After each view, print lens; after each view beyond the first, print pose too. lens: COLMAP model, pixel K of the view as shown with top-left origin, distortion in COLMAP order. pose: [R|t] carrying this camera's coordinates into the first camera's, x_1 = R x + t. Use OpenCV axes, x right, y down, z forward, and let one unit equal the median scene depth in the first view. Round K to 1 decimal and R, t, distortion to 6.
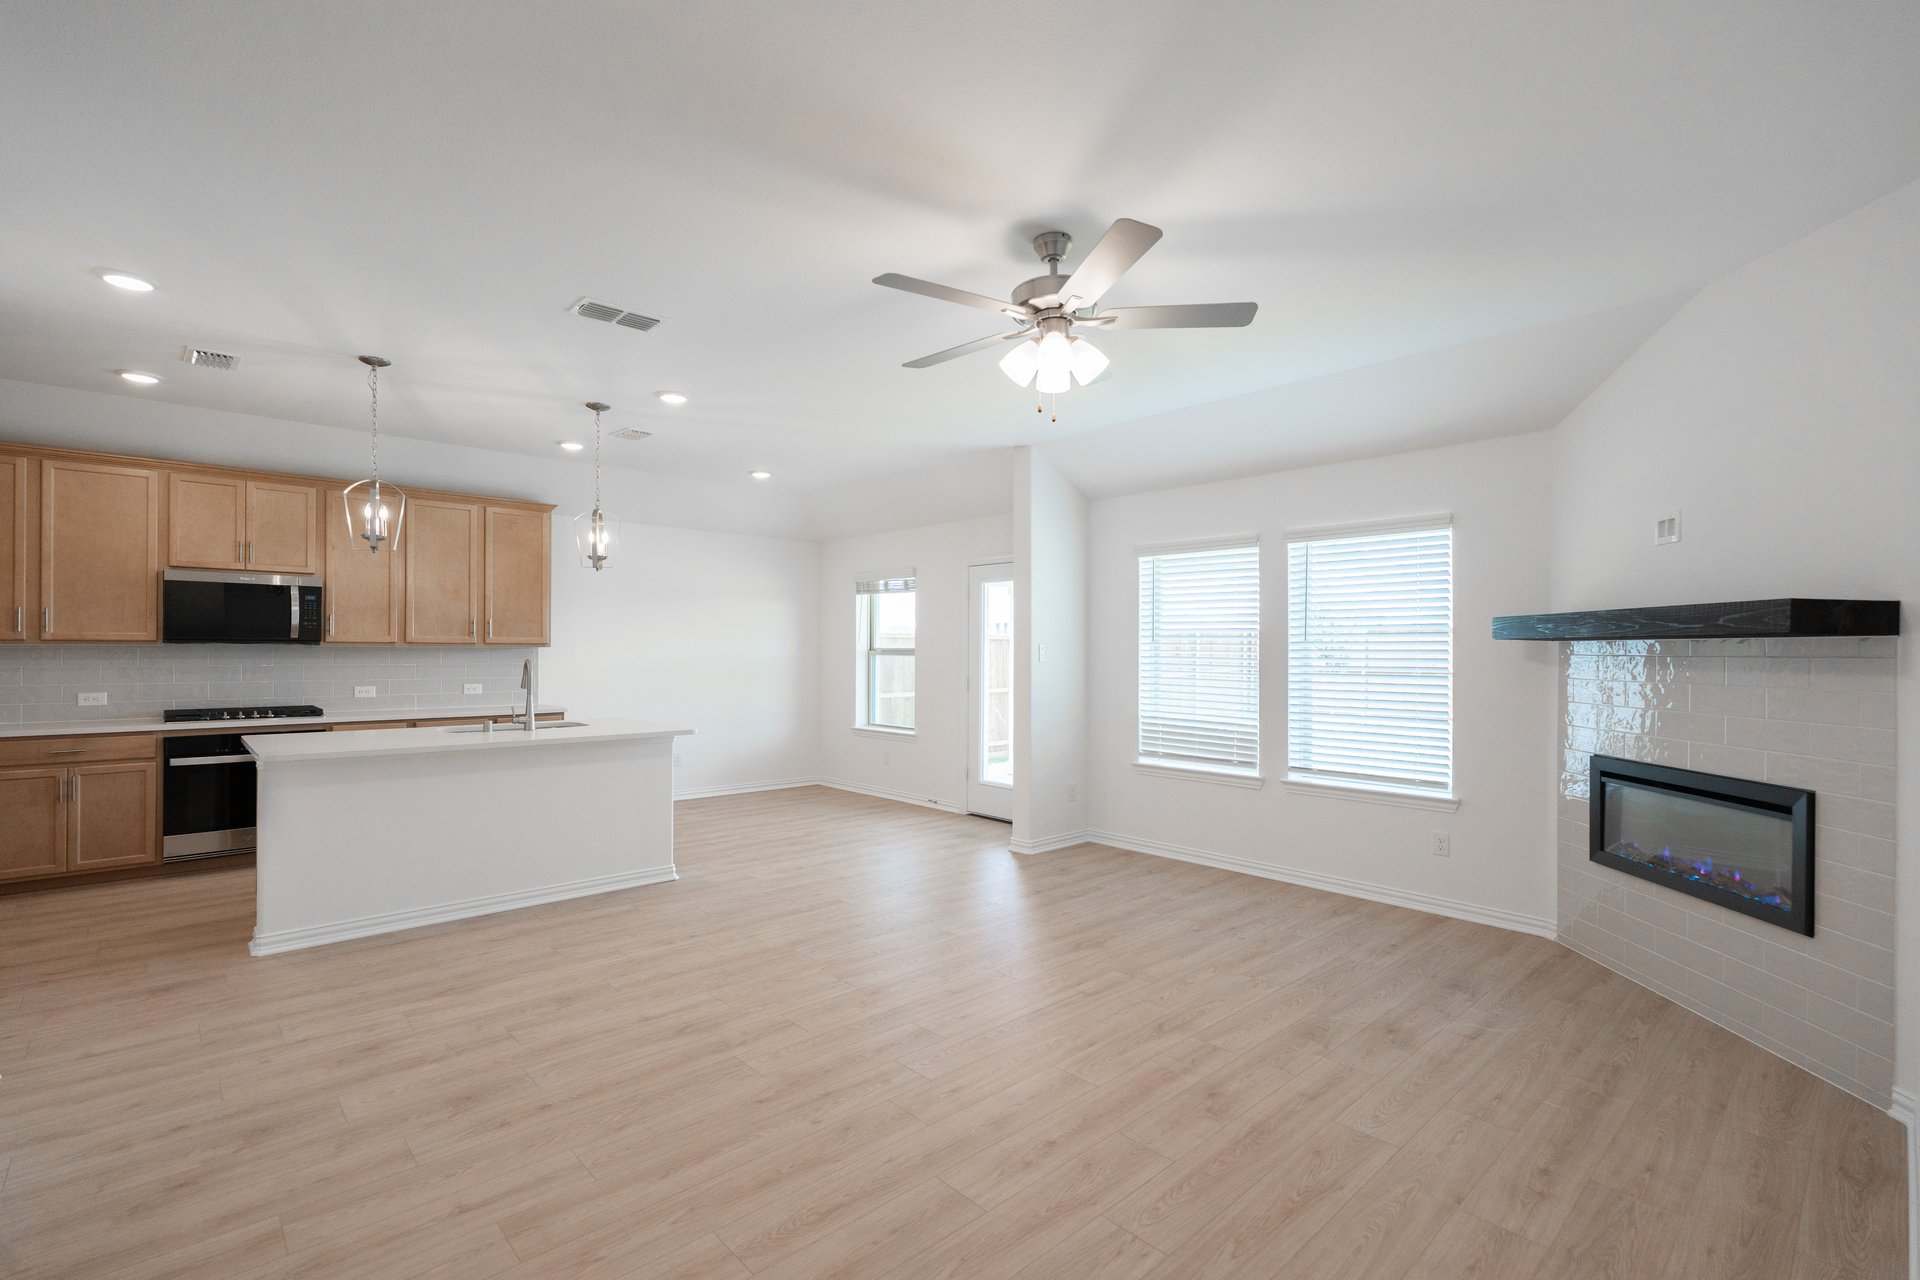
lens RADIAL K [[848.2, 0, 950.3], [0, 848.2, 649.8], [0, 0, 1]] dist [0.000899, -0.001163]
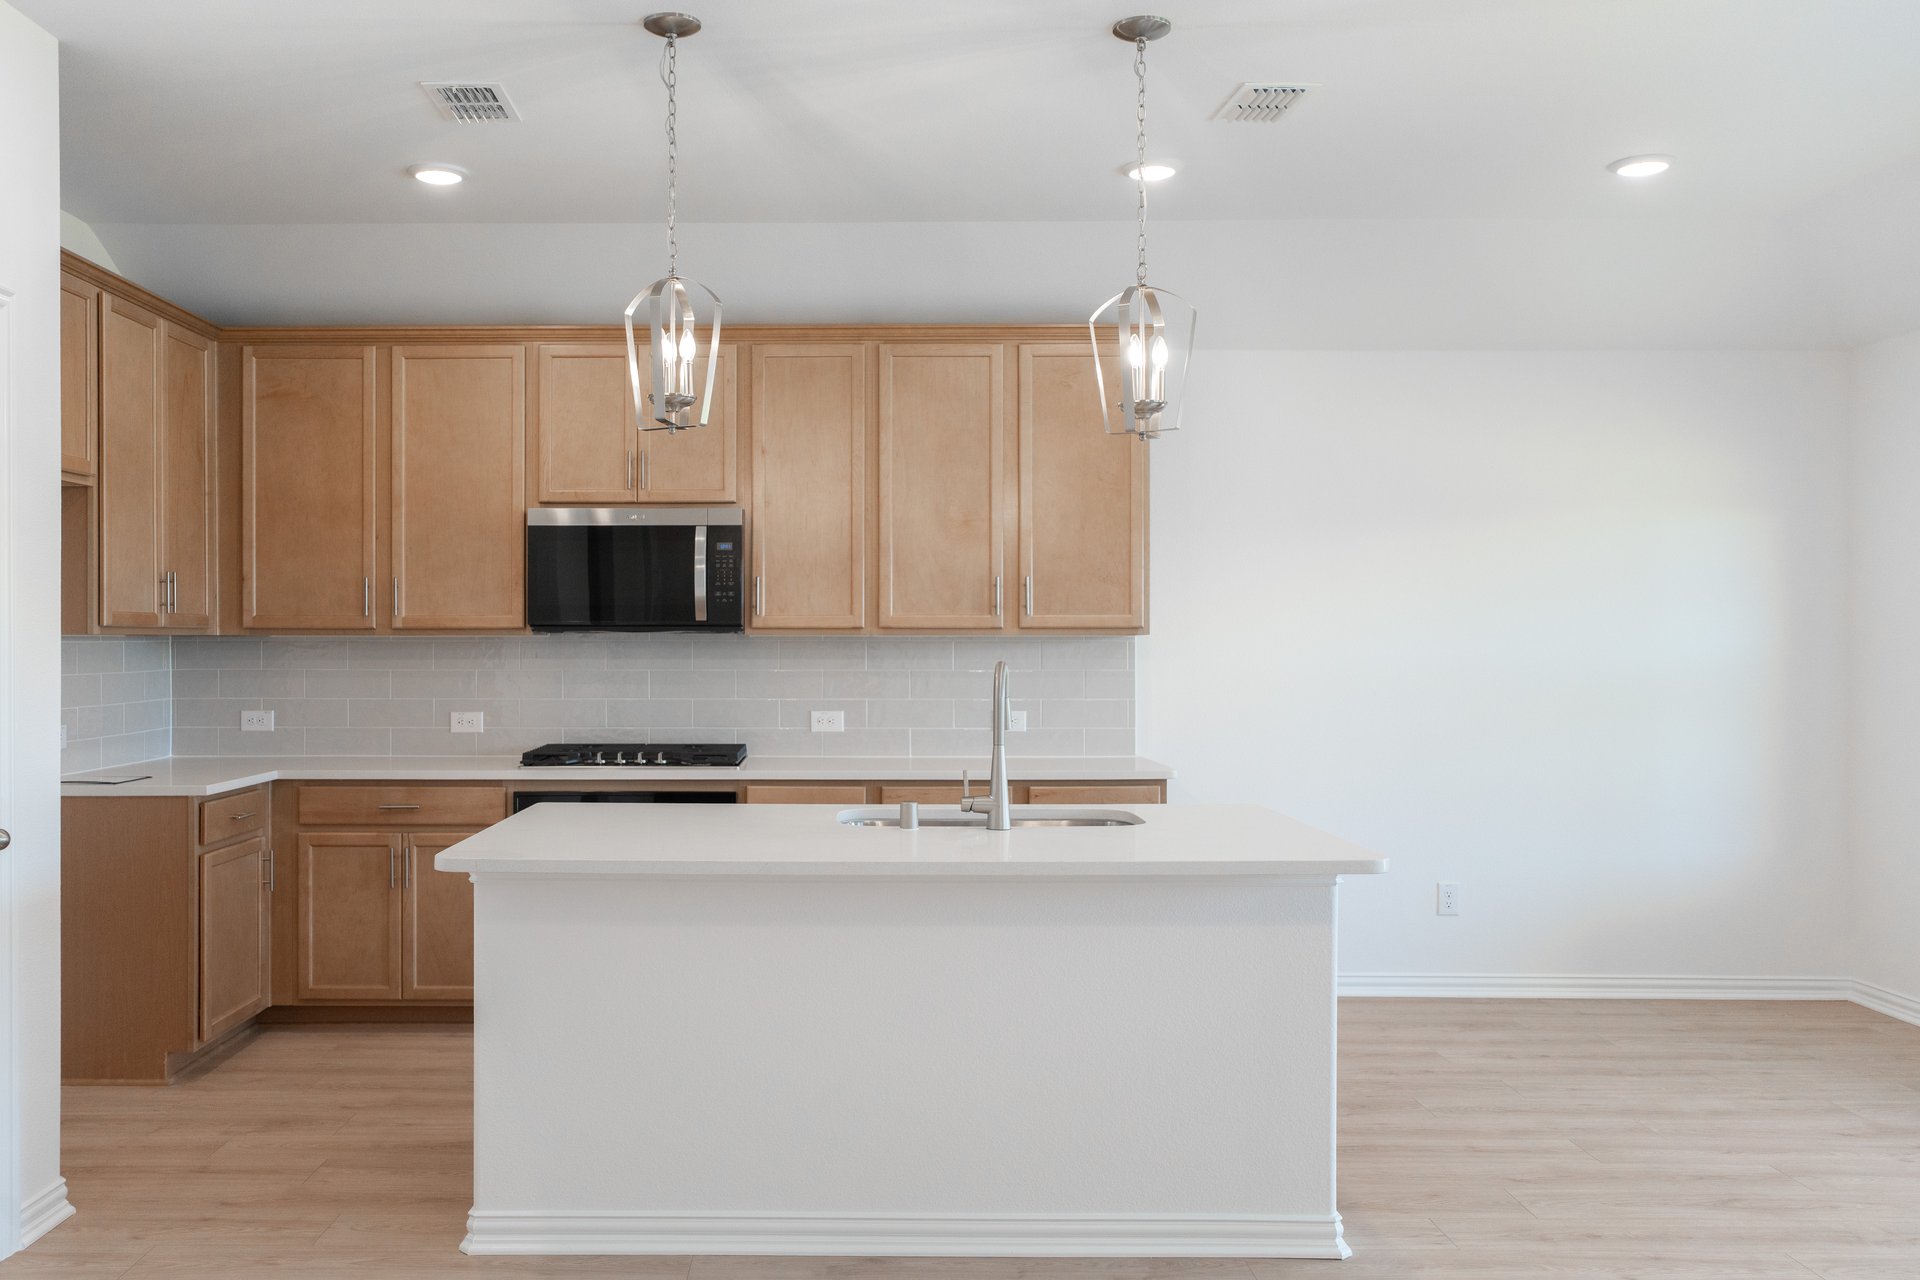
lens RADIAL K [[1564.6, 0, 845.9], [0, 1564.6, 642.8], [0, 0, 1]] dist [-0.000165, 0.005480]
pose [[0.730479, -0.004118, -0.682923, -0.014328], [0.004131, 0.999990, -0.001612, 0.002408], [0.682923, -0.001644, 0.730489, 0.354641]]
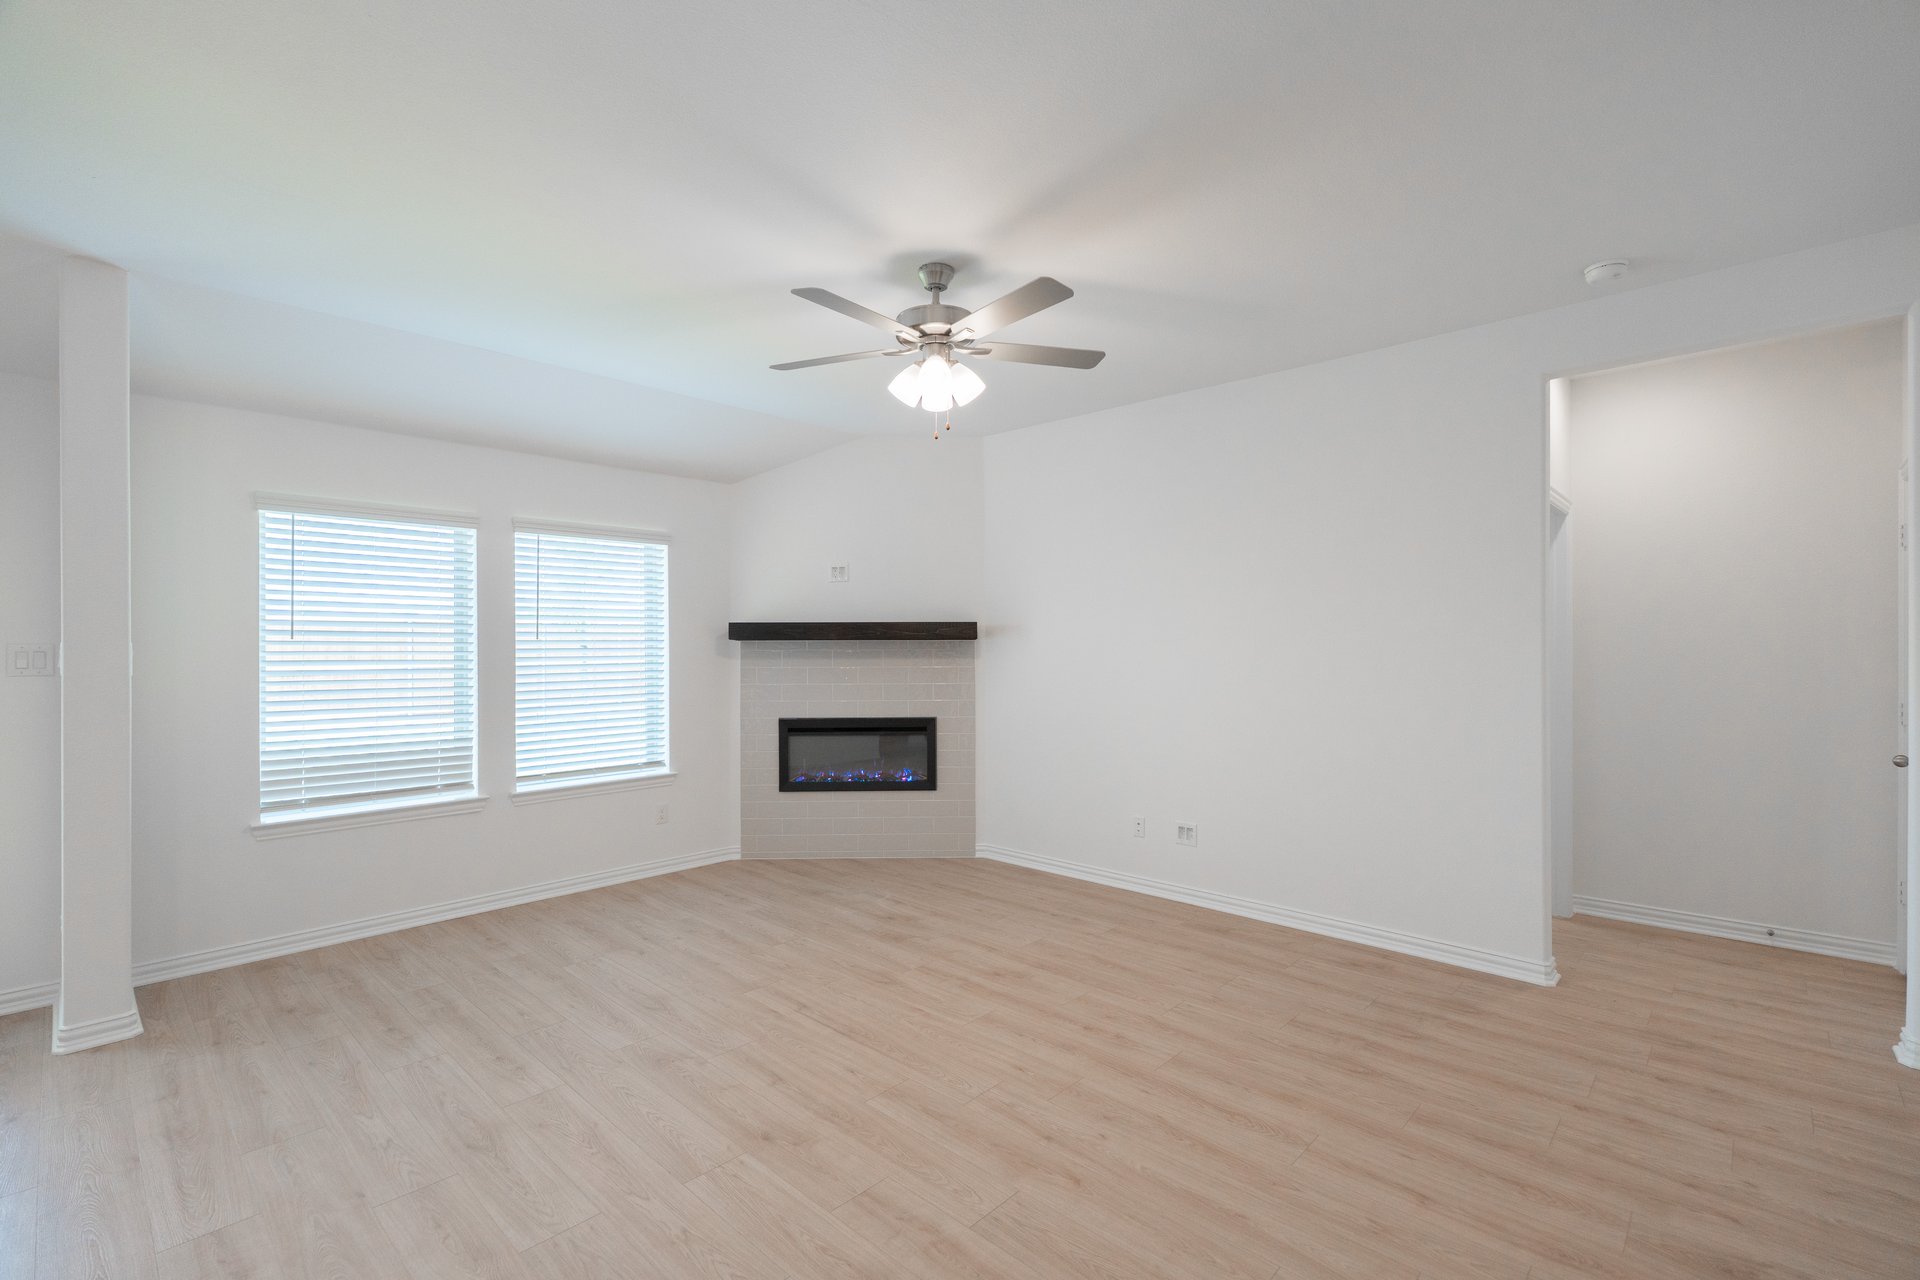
lens RADIAL K [[848.2, 0, 950.3], [0, 848.2, 649.8], [0, 0, 1]] dist [0.000899, -0.001163]
pose [[-0.062660, -0.009217, 0.997992, -0.536699], [0.001841, 0.999955, 0.009351, -0.006743], [-0.998033, 0.002424, -0.062640, 0.592967]]
